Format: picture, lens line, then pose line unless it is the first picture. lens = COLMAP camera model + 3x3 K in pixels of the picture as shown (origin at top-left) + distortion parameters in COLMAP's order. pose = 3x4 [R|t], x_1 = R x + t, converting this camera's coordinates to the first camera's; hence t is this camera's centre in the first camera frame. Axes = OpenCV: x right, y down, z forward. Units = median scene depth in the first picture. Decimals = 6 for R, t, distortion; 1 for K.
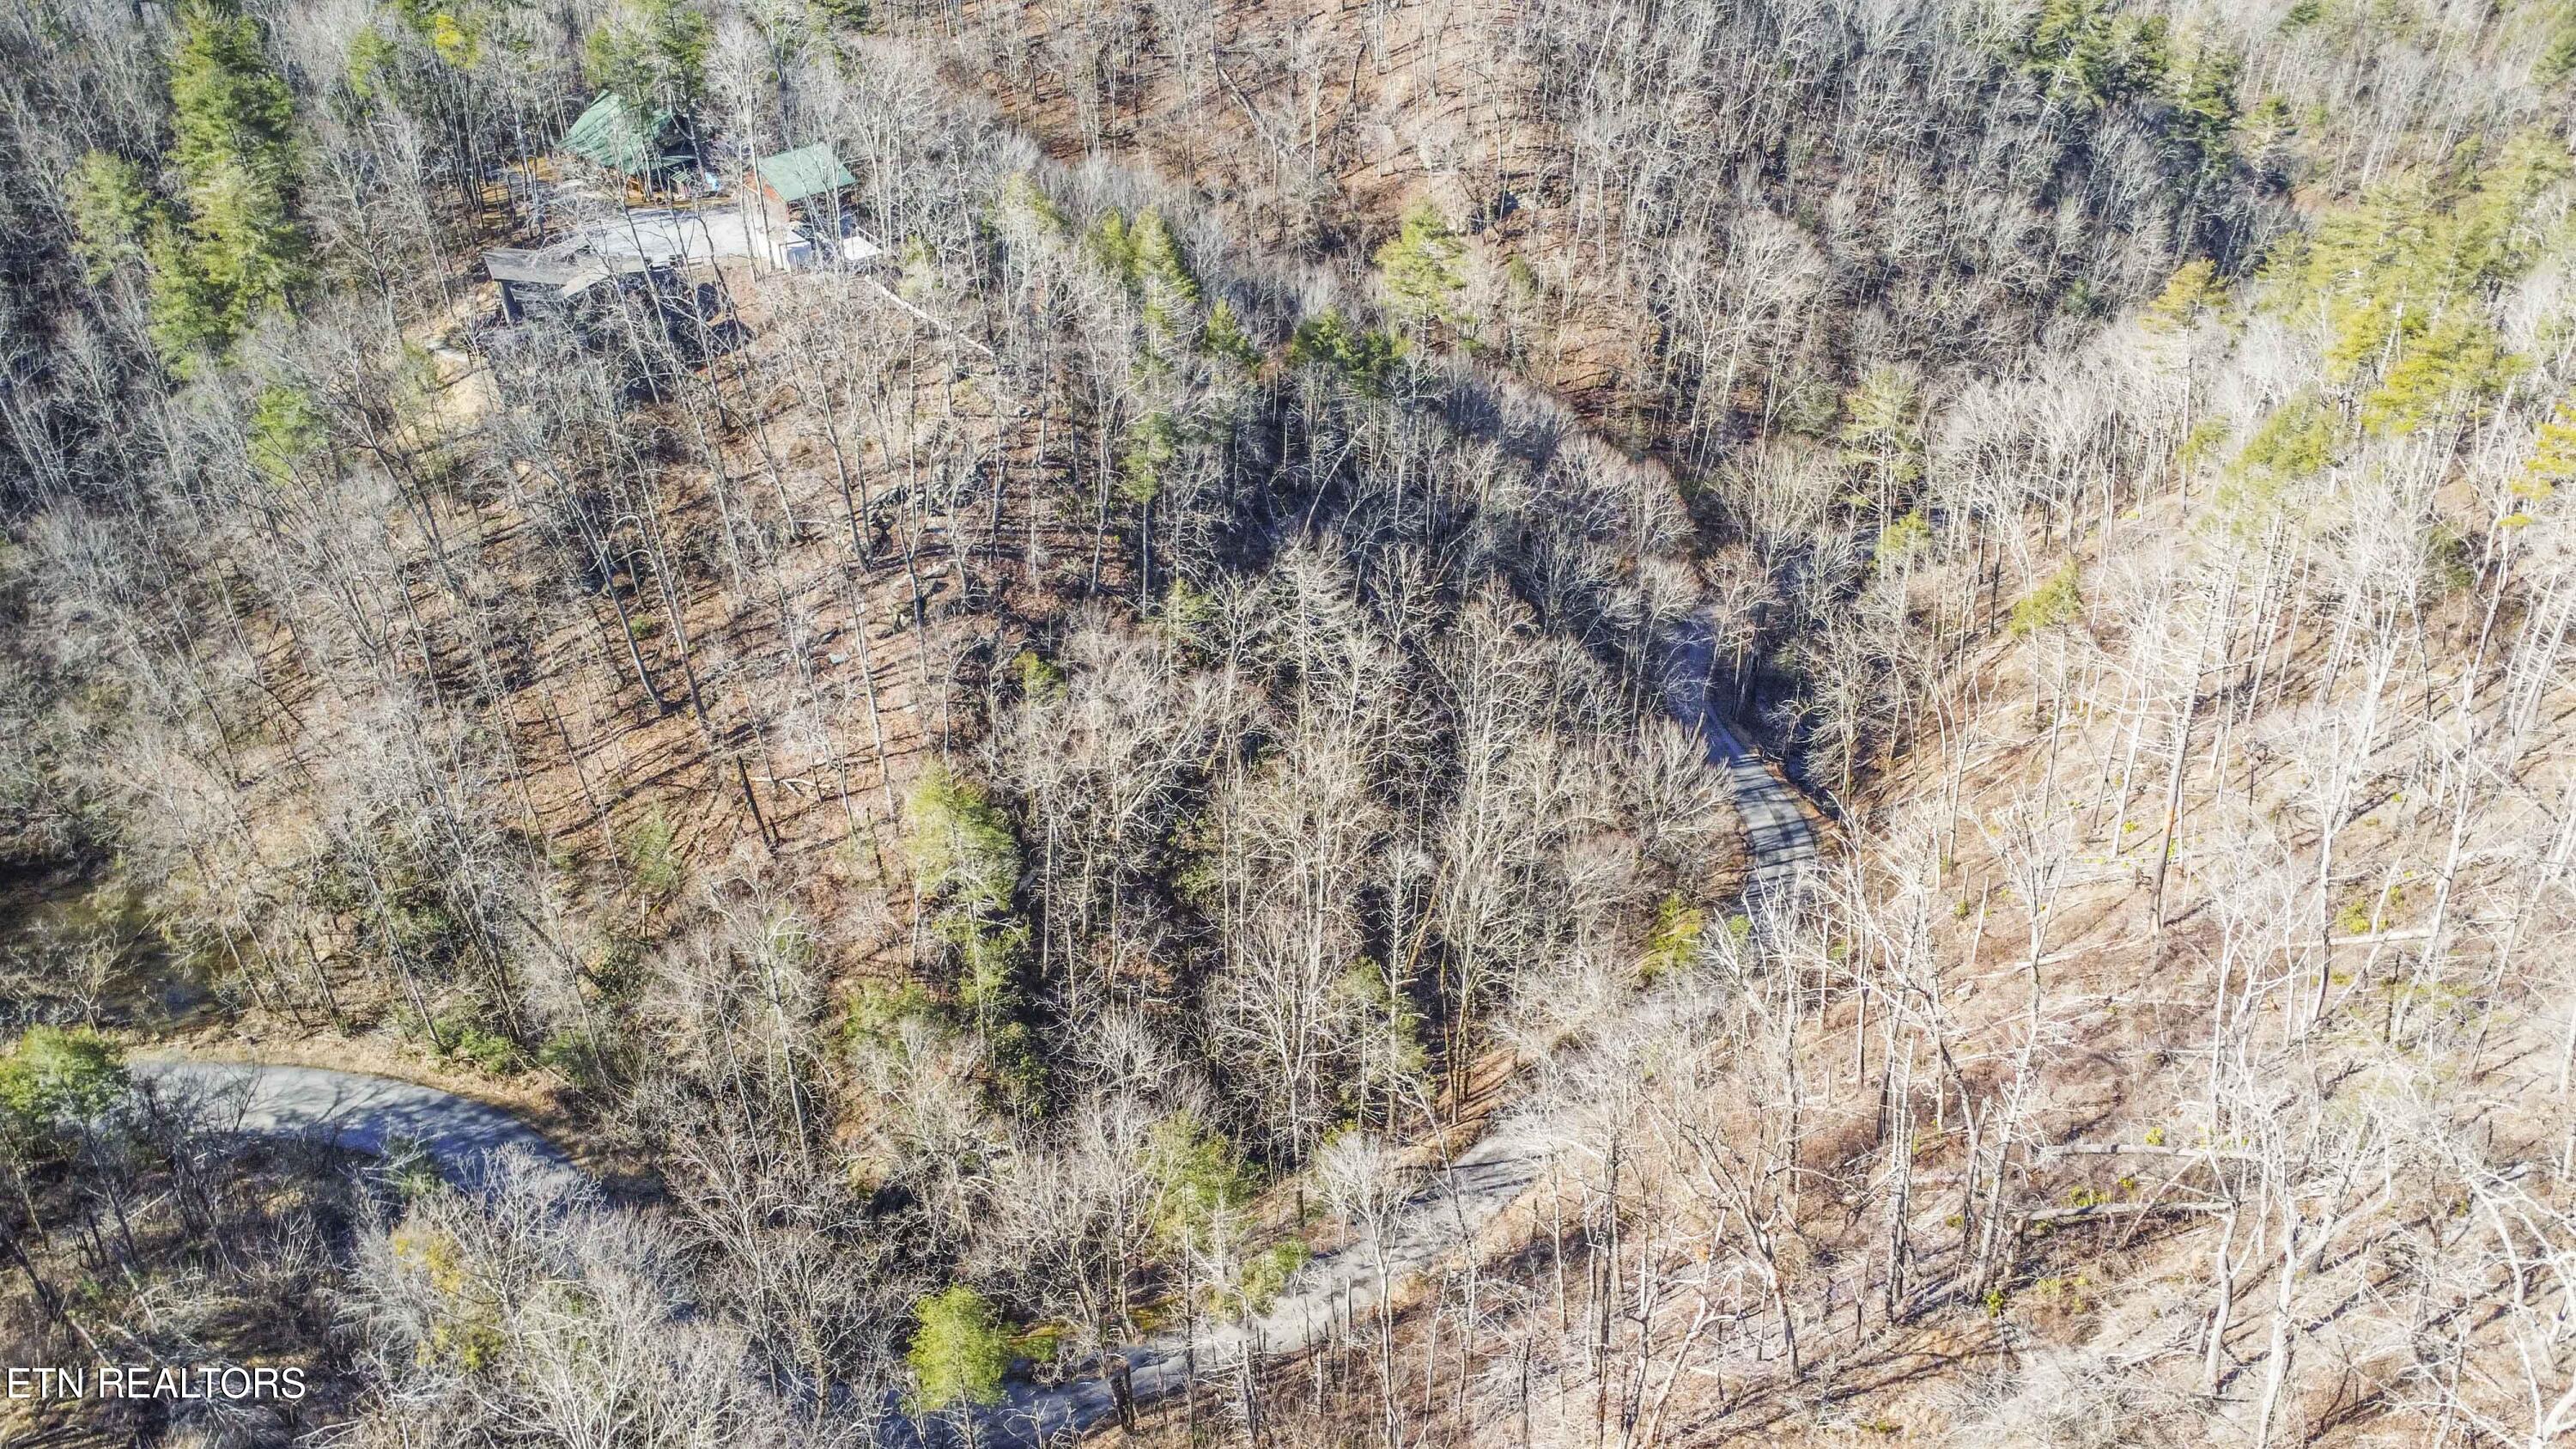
lens RADIAL K [[1902.7, 0, 1278.8], [0, 1902.7, 729.3], [0, 0, 1]] dist [-0.121862, 0.181362]
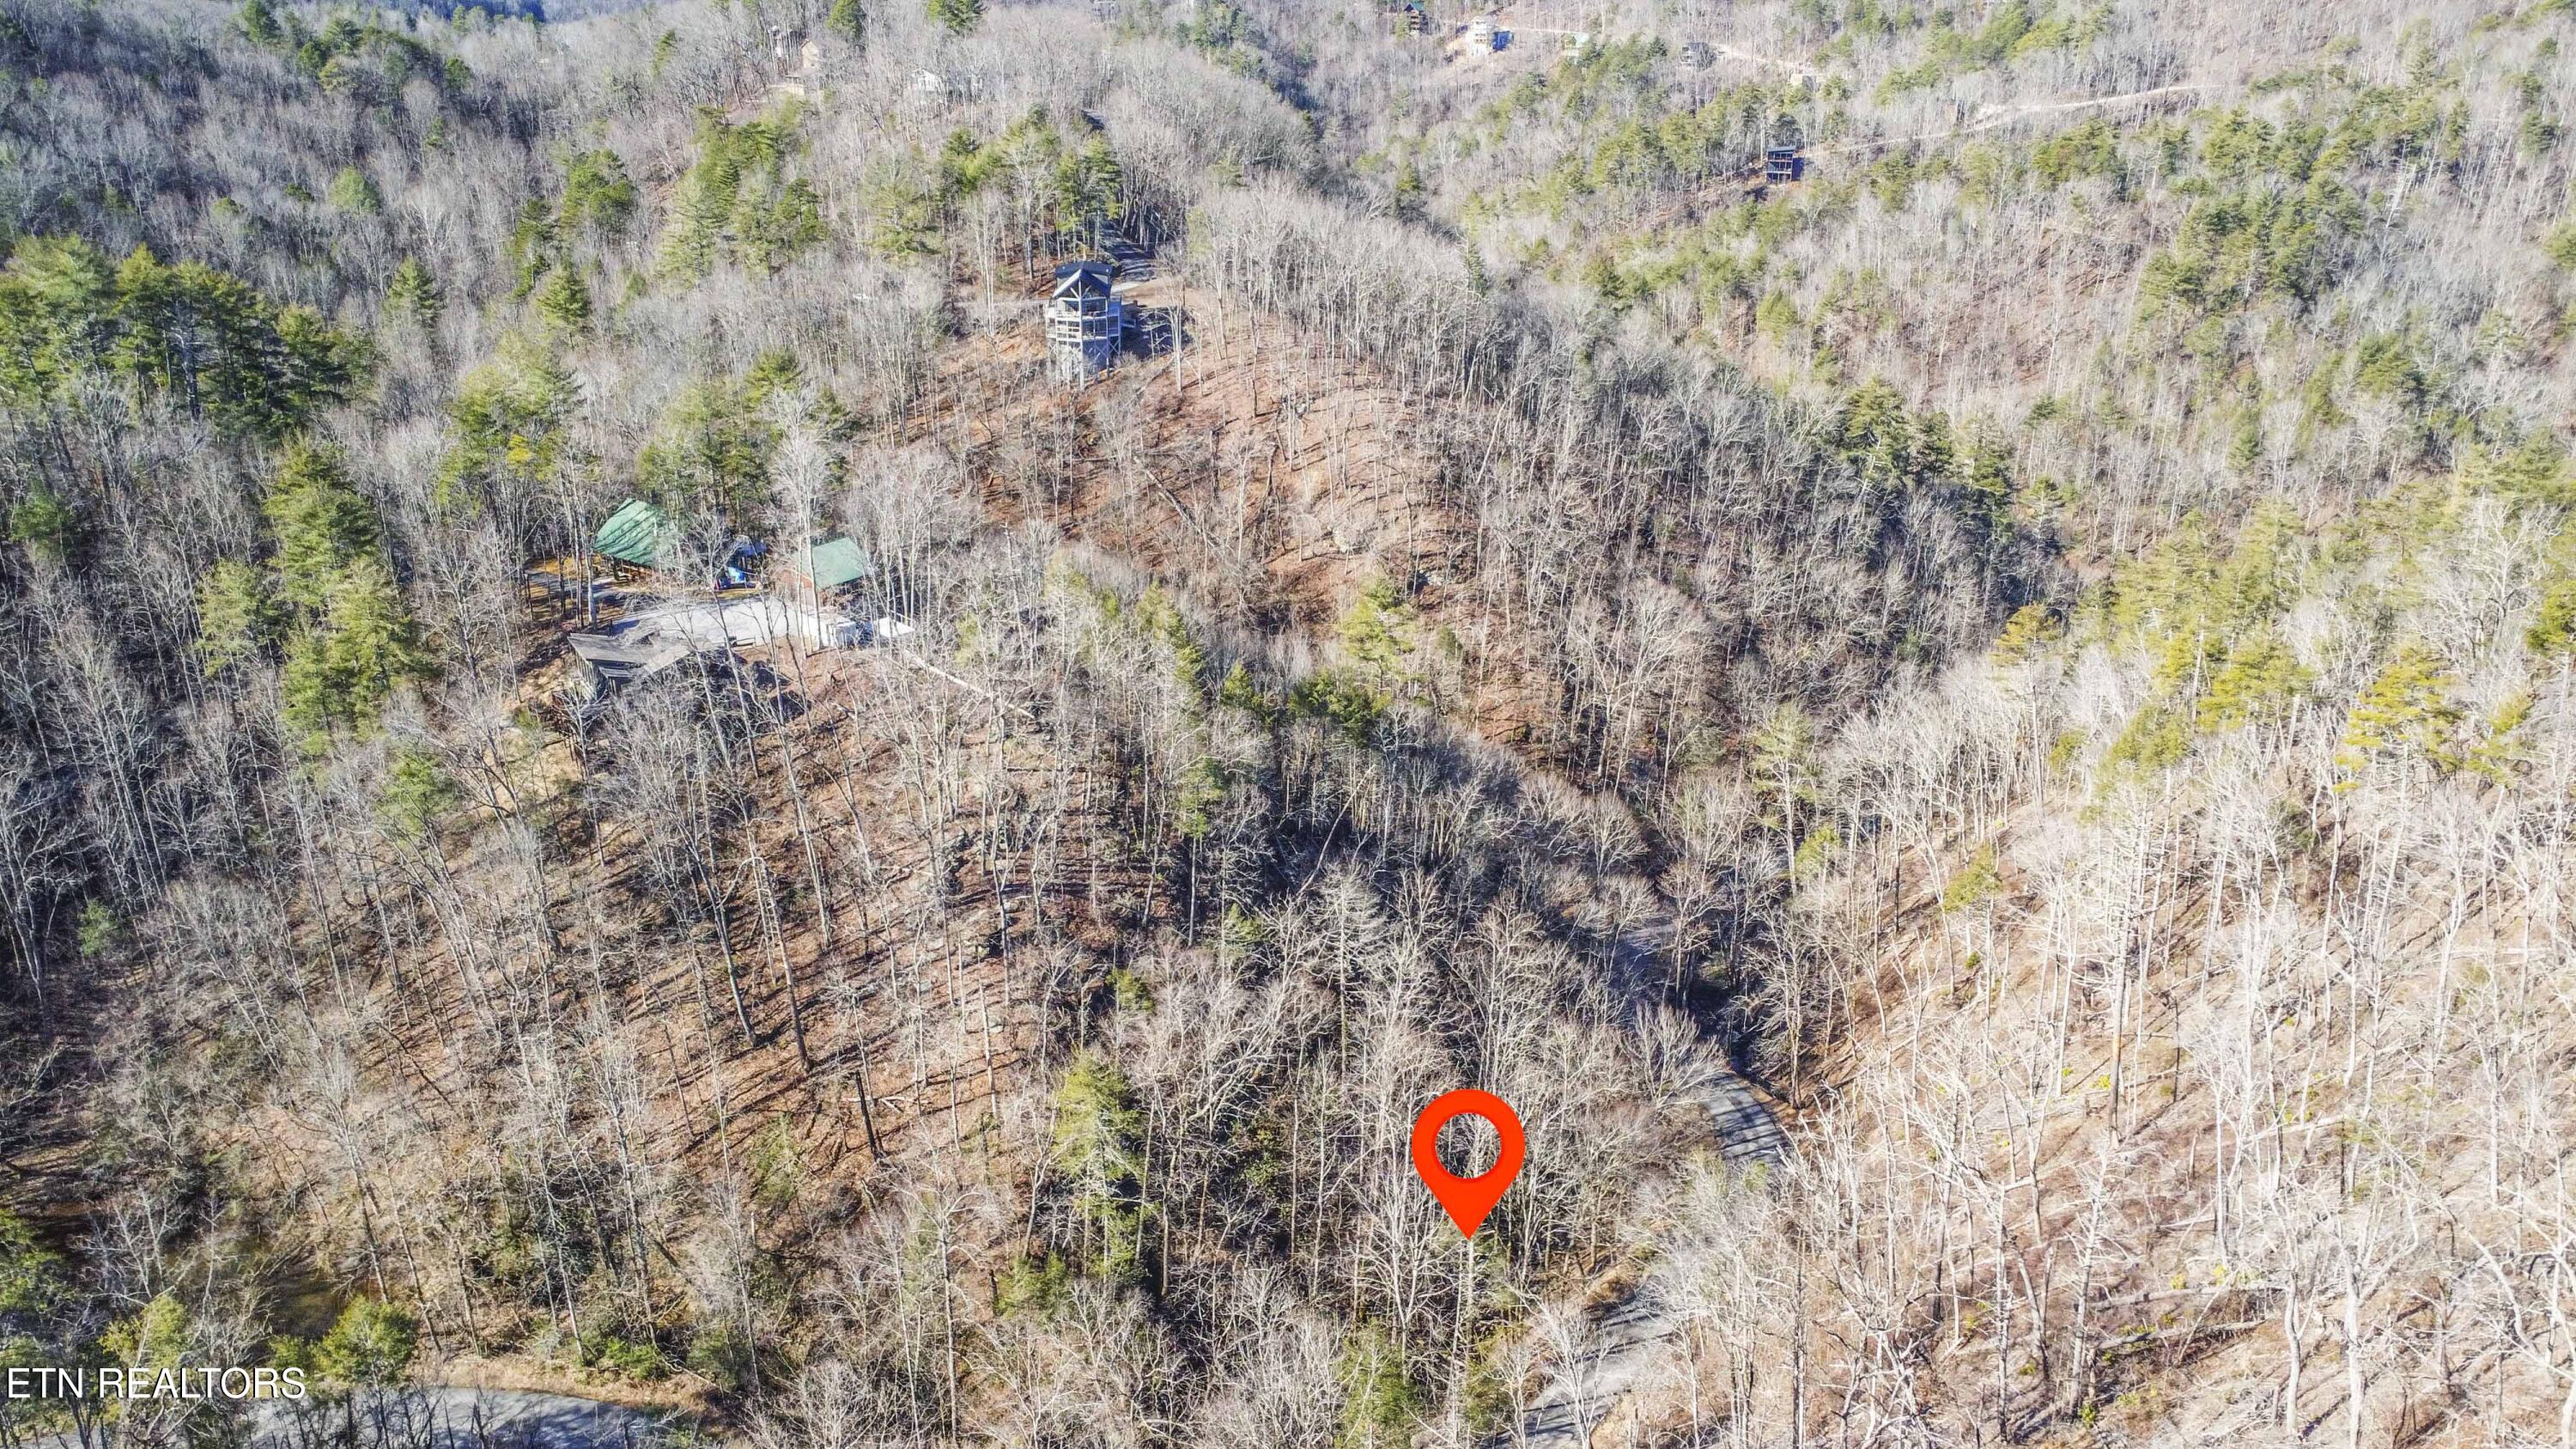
lens RADIAL K [[1902.7, 0, 1278.8], [0, 1902.7, 729.3], [0, 0, 1]] dist [-0.121862, 0.181362]
pose [[0.993771, -0.031119, 0.107010, -0.112342], [0.051930, 0.978909, -0.197588, 0.035045], [-0.098604, 0.201914, 0.974427, -0.098232]]
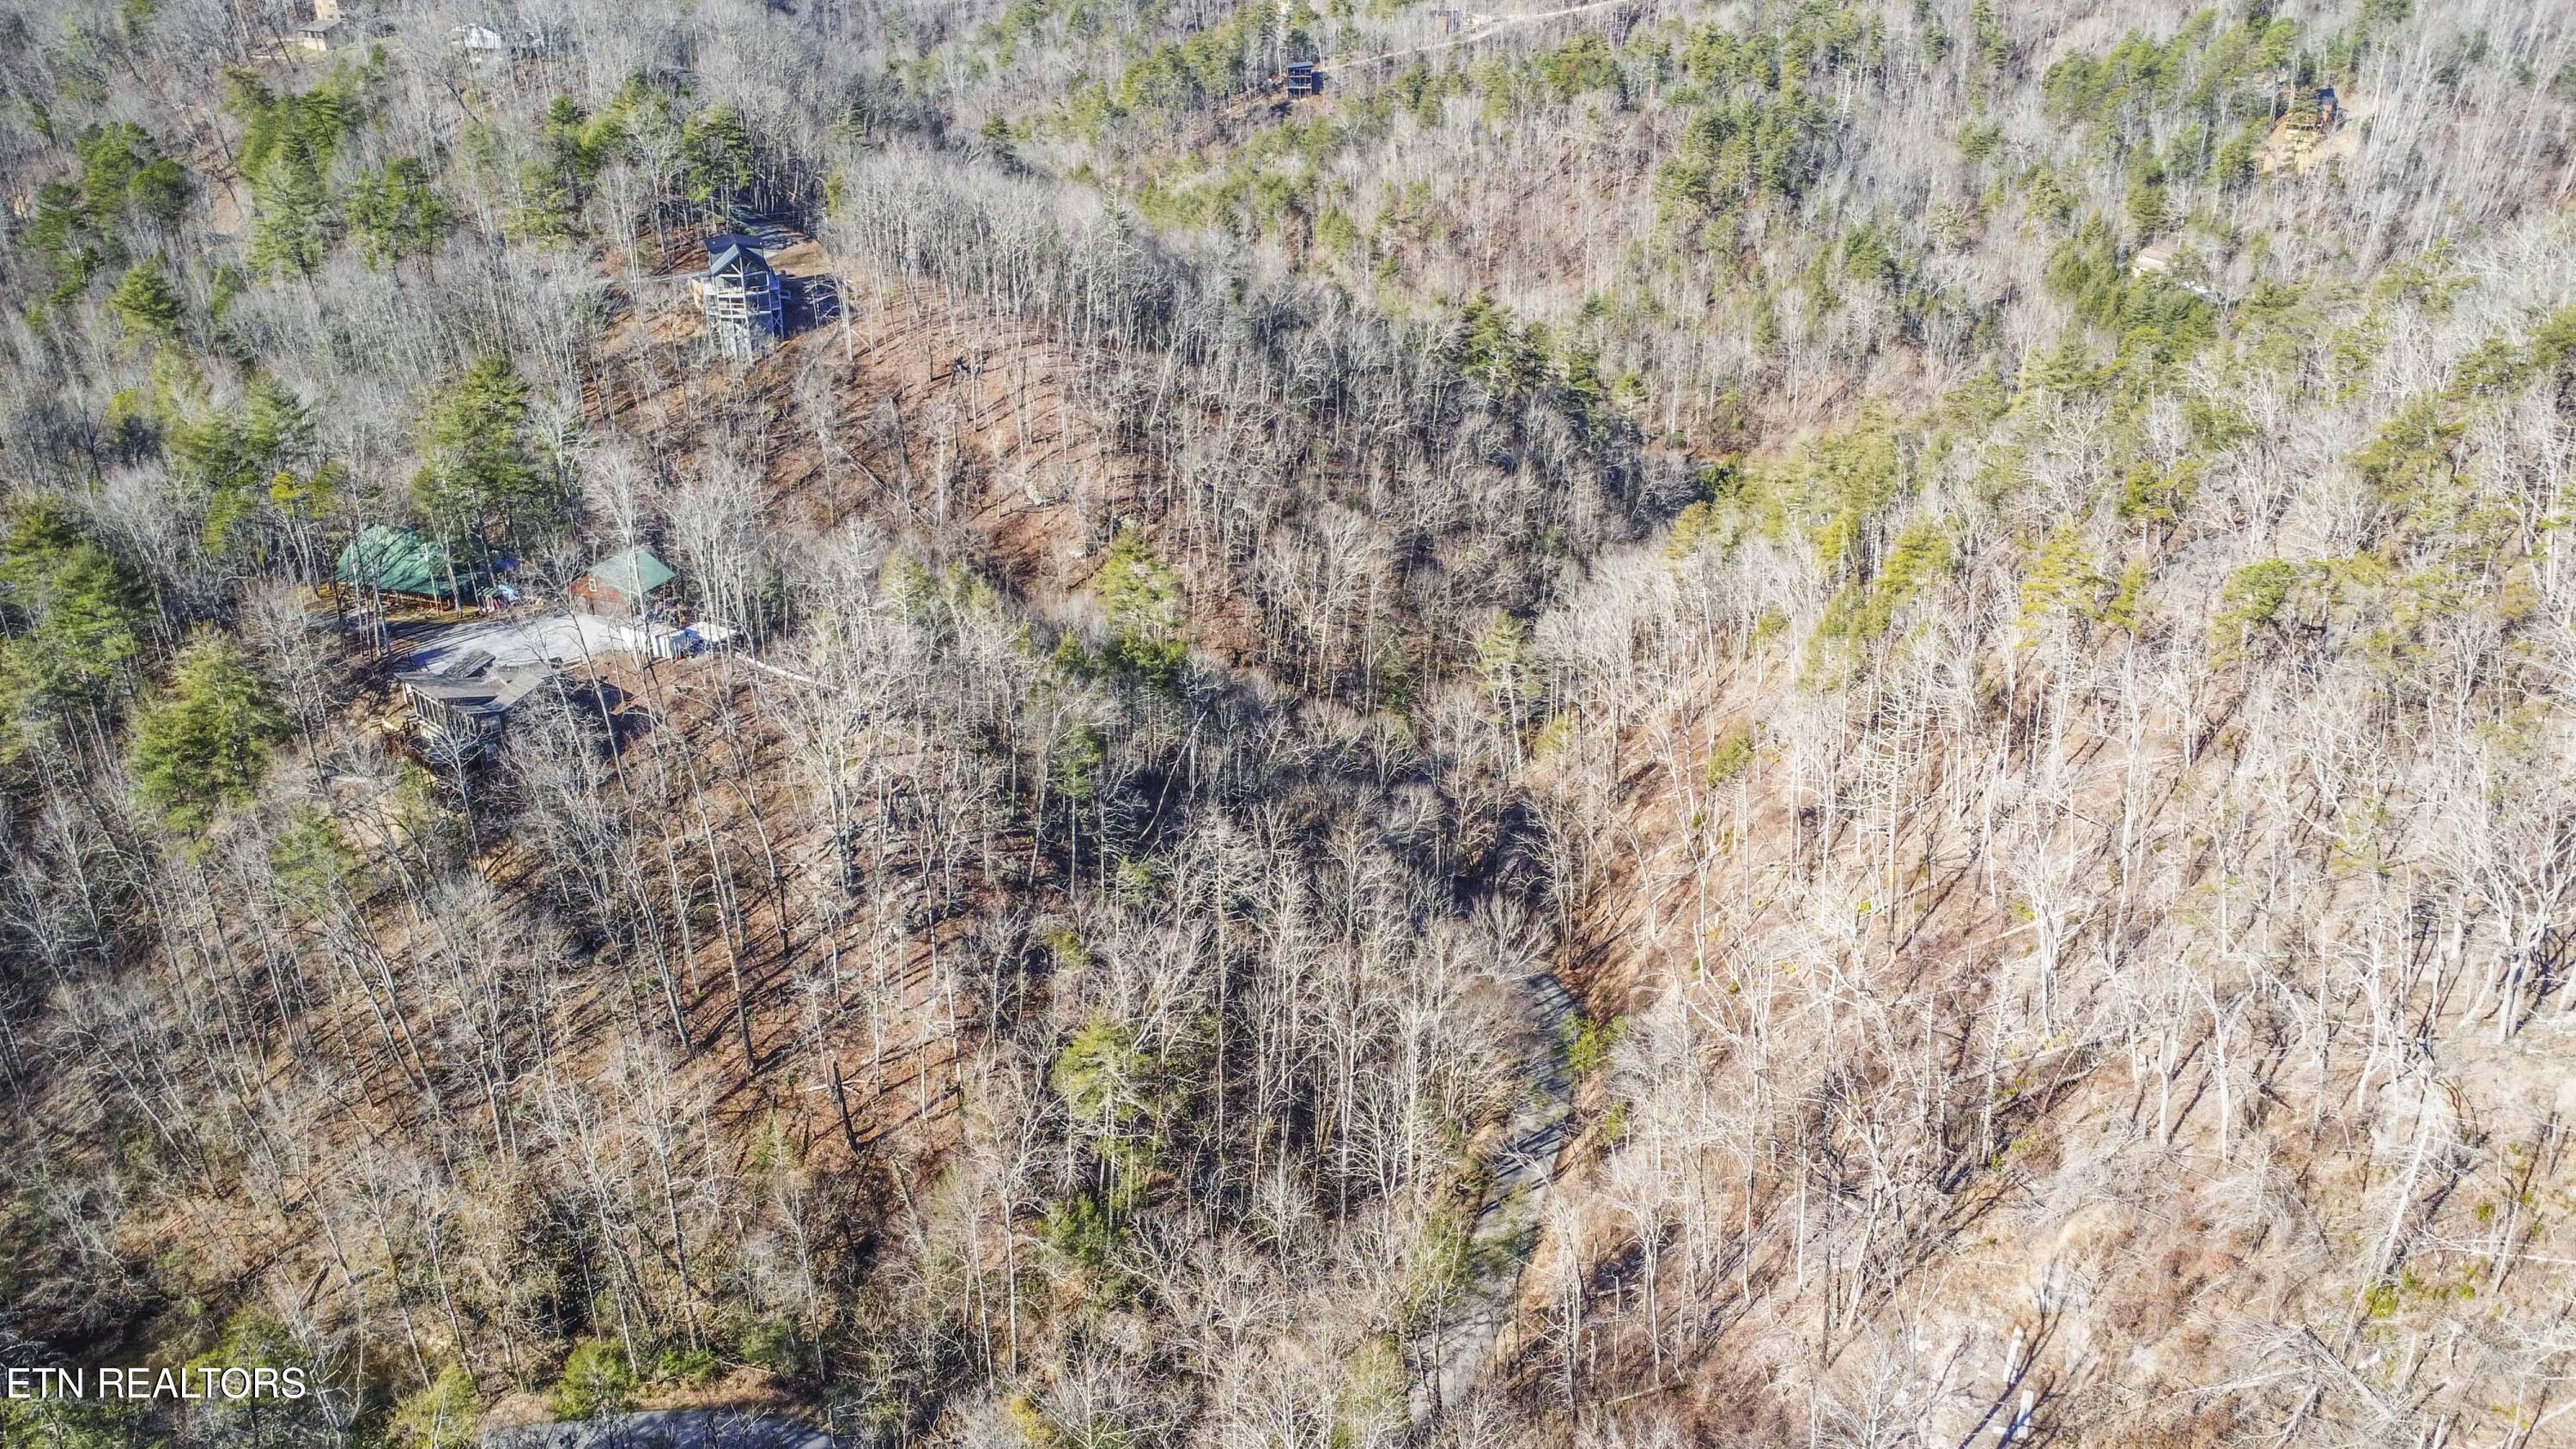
lens RADIAL K [[1905.6, 0, 1272.4], [0, 1905.6, 725.8], [0, 0, 1]] dist [-0.161091, 0.273035]
pose [[0.922999, -0.150732, 0.354051, -0.304399], [0.203393, 0.972159, -0.116355, 0.001475], [-0.326655, 0.179407, 0.927960, -0.146580]]
